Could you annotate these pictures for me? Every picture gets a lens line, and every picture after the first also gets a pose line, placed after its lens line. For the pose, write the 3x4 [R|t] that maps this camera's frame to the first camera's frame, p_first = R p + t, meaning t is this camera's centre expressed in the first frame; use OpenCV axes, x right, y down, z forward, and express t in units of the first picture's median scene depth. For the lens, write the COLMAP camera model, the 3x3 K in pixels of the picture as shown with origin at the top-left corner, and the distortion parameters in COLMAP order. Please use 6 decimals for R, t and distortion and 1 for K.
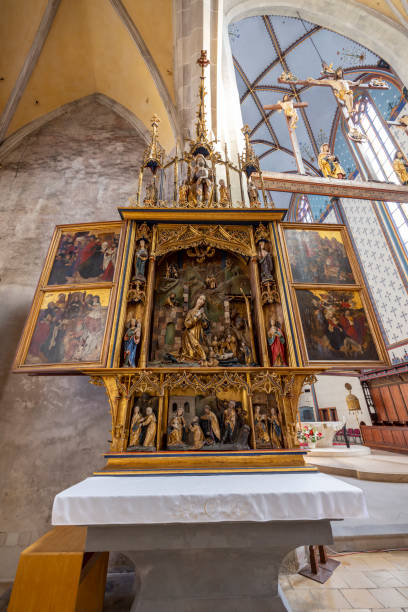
lens RADIAL K [[245.9, 0, 201.5], [0, 245.9, 303.2], [0, 0, 1]] dist [0.000146, -0.000425]
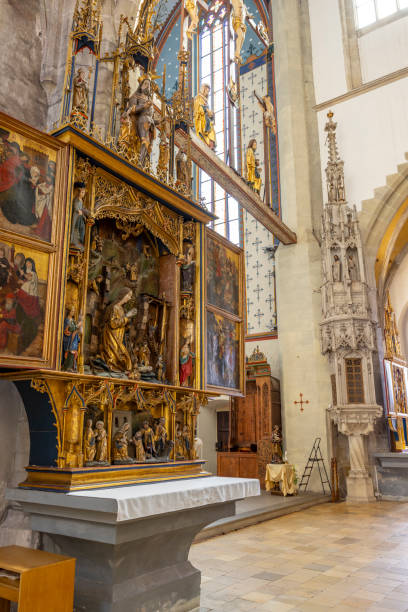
lens RADIAL K [[486.0, 0, 202.5], [0, 486.0, 305.4], [0, 0, 1]] dist [-0.001676, -0.002967]
pose [[0.601987, 0.218349, 0.768072, -1.044876], [-0.343969, 0.938977, 0.002656, -0.069534], [-0.720622, -0.265792, 0.640358, -0.194291]]
